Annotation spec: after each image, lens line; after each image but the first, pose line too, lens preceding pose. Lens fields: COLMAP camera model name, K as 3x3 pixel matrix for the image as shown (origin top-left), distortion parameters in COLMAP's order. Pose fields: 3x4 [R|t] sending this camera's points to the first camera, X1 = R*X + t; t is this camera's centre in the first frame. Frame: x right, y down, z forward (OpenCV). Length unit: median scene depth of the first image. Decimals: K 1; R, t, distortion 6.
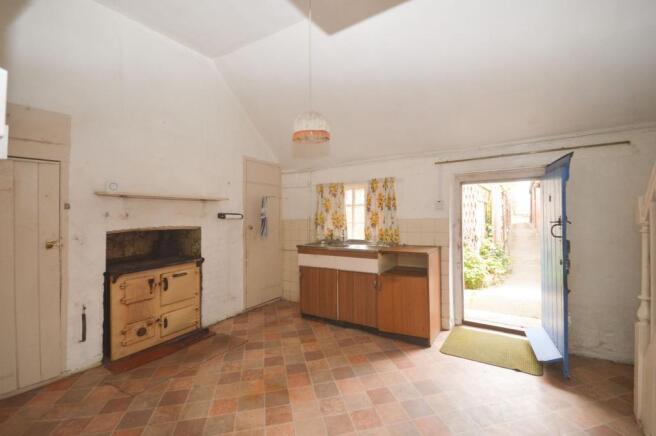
lens RADIAL K [[306.9, 0, 321.9], [0, 306.9, 218.6], [0, 0, 1]] dist [-0.002586, -0.000708]
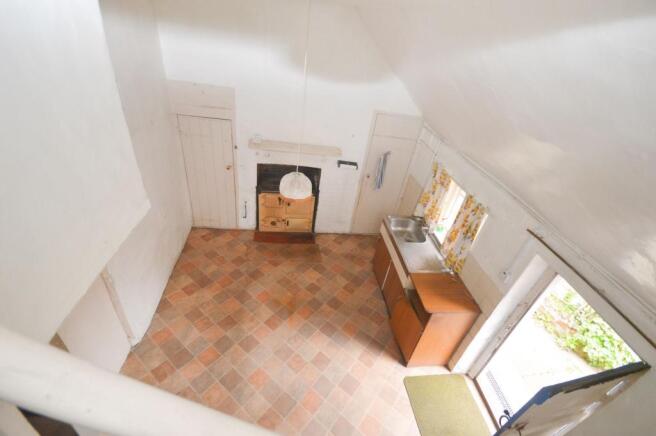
lens RADIAL K [[306.9, 0, 321.9], [0, 306.9, 218.6], [0, 0, 1]] dist [-0.002586, -0.000708]
pose [[0.614989, 0.506301, -0.604523, 0.577617], [-0.110344, 0.814353, 0.569783, -0.641183], [0.780777, -0.283705, 0.556686, 0.295069]]
